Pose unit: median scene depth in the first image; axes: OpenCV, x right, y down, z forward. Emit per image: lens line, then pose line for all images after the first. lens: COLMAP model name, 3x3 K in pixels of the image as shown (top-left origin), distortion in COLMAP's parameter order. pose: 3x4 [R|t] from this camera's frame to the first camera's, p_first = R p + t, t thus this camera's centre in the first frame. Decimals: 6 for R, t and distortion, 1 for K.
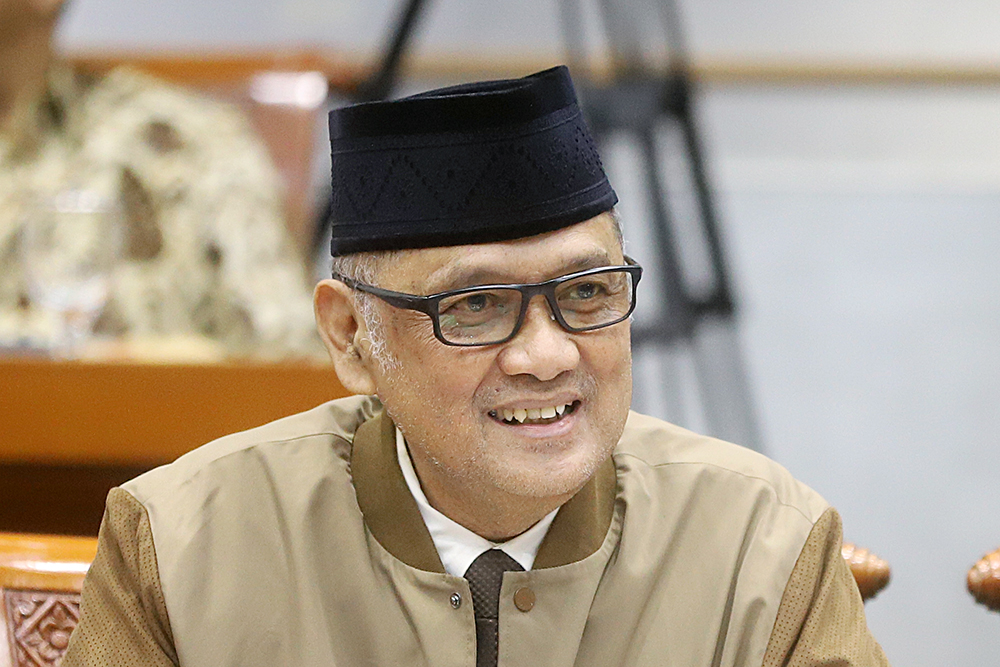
lens RADIAL K [[5597.5, 0, 500.0], [0, 5597.5, 333.5], [0, 0, 1]] dist [-0.314566, -4.145406]
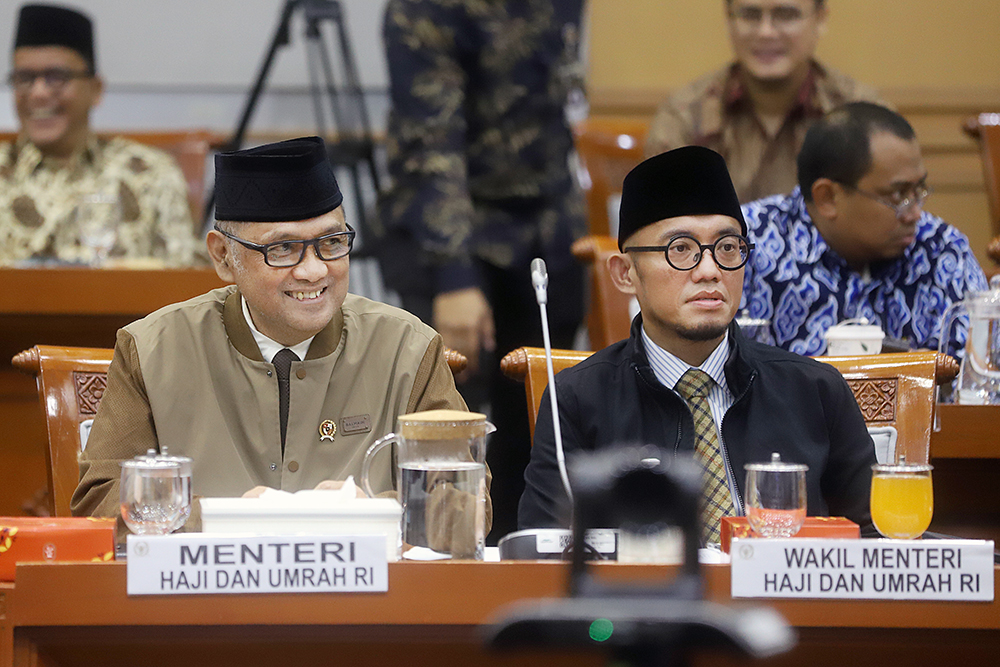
lens RADIAL K [[5597.5, 0, 500.0], [0, 5597.5, 333.5], [0, 0, 1]] dist [-0.314566, -4.145406]
pose [[0.998558, -0.005269, 0.053430, -0.036033], [0.002521, 0.998676, 0.051374, -0.083504], [-0.053630, -0.051165, 0.997249, -1.236025]]
